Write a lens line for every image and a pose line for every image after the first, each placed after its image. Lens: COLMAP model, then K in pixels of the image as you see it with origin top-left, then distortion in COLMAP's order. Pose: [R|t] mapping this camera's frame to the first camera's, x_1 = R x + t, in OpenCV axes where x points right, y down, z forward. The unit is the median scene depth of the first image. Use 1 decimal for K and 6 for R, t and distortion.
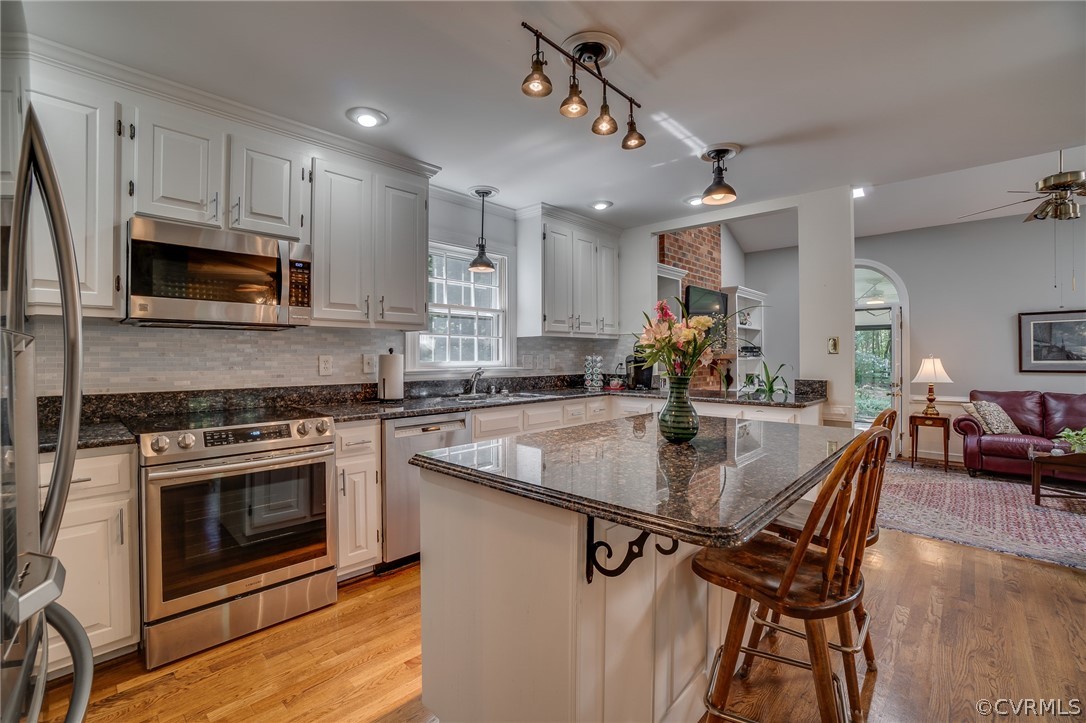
lens RADIAL K [[482.5, 0, 528.1], [0, 482.5, 355.2], [0, 0, 1]] dist [-0.036293, 0.000211]
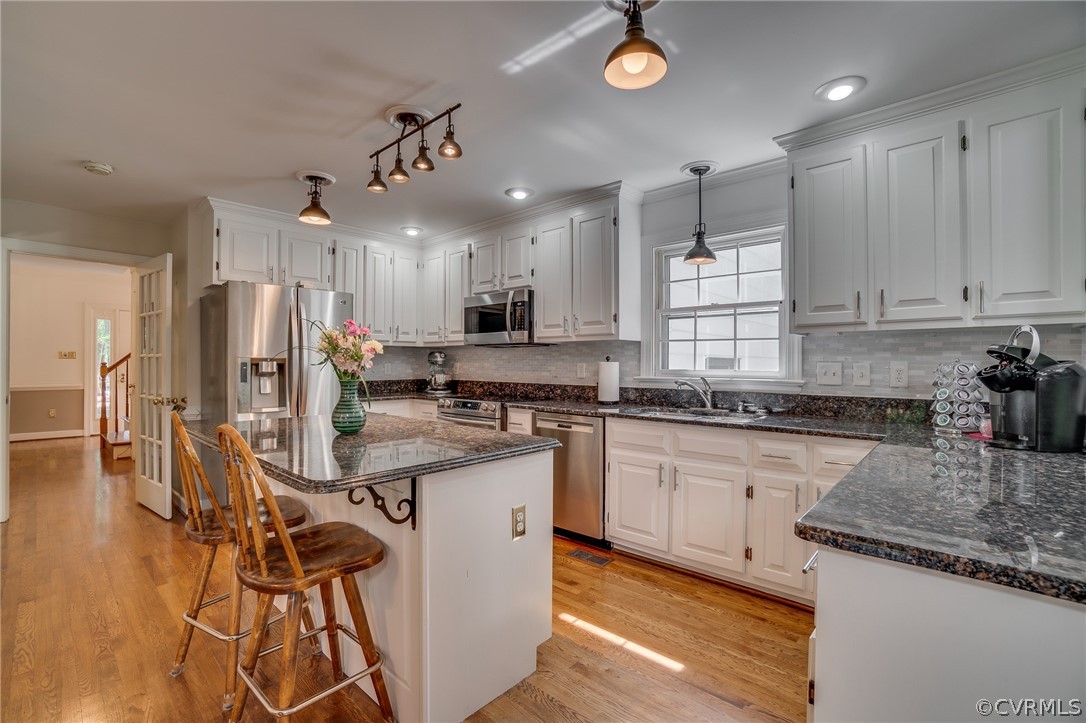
lens RADIAL K [[473.8, 0, 532.1], [0, 473.8, 362.0], [0, 0, 1]] dist [-0.061447, 0.015115]
pose [[0.022865, 0.000663, -0.999738, 0.833496], [0.000979, 0.999999, 0.000685, -0.002550], [0.999738, -0.000995, 0.022864, 0.797070]]
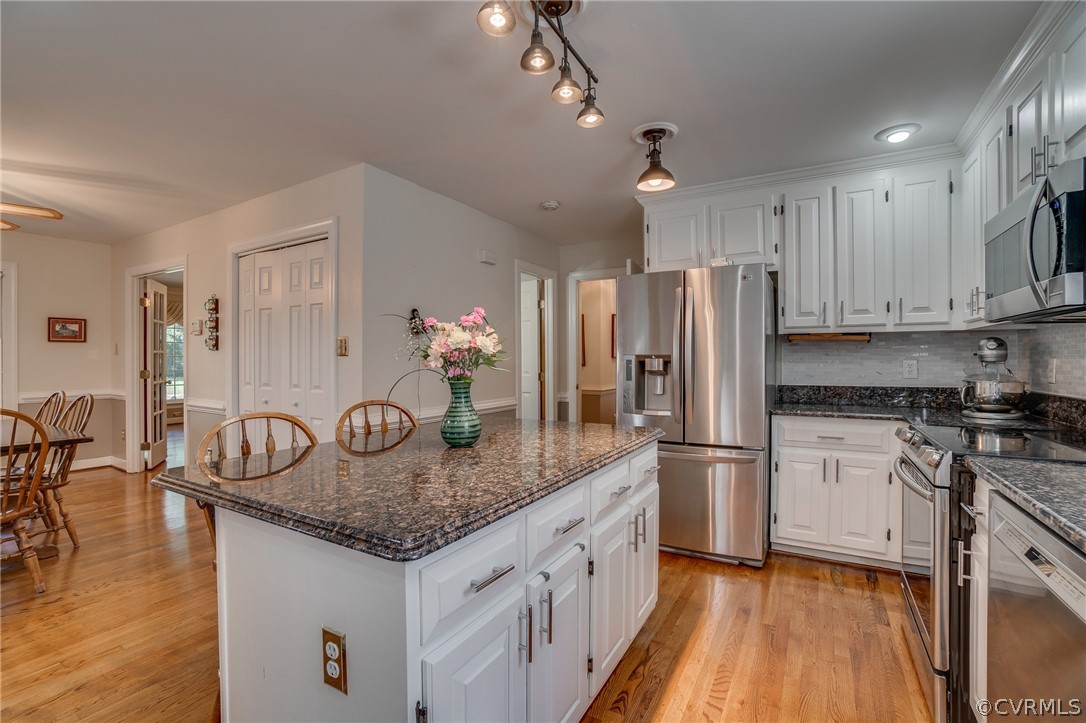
lens RADIAL K [[473.8, 0, 532.1], [0, 473.8, 362.0], [0, 0, 1]] dist [-0.061447, 0.015115]
pose [[-0.974021, 0.006466, -0.226364, 0.224928], [0.006197, 0.999979, 0.001897, 0.000002], [0.226372, 0.000445, -0.974041, 1.100348]]
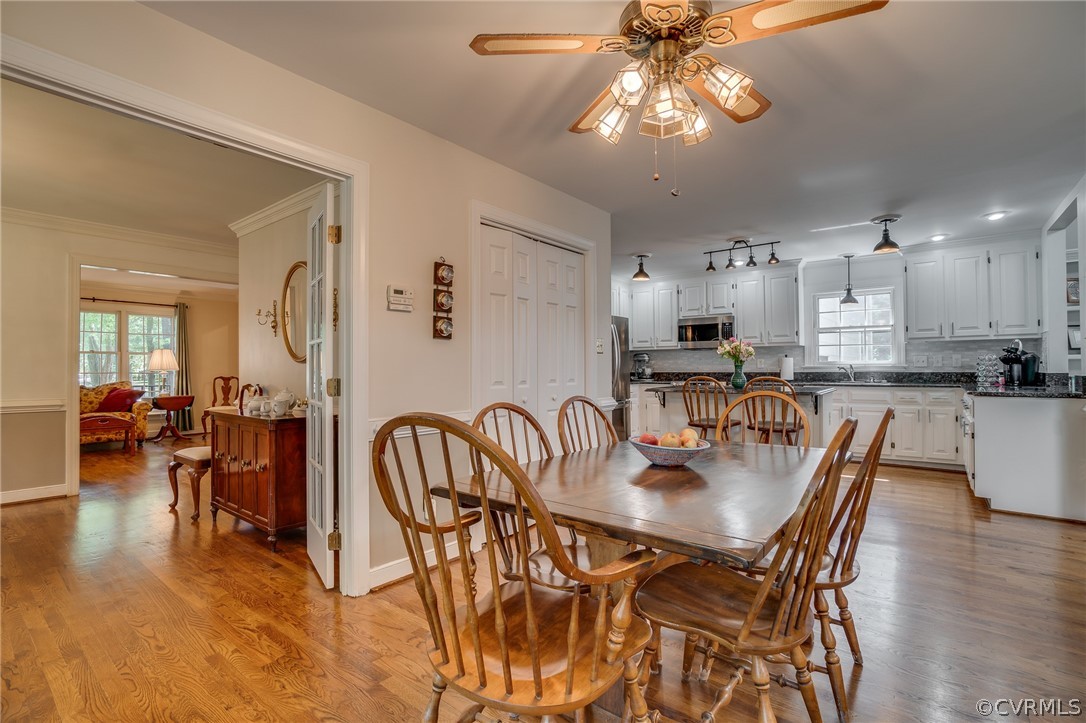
lens RADIAL K [[494.5, 0, 540.9], [0, 494.5, 358.8], [0, 0, 1]] dist [-0.021423, 0.001239]
pose [[0.097555, -0.014476, -0.995125, 1.666929], [0.011128, 0.999848, -0.013454, 0.019130], [0.995168, -0.009761, 0.097701, -0.221289]]
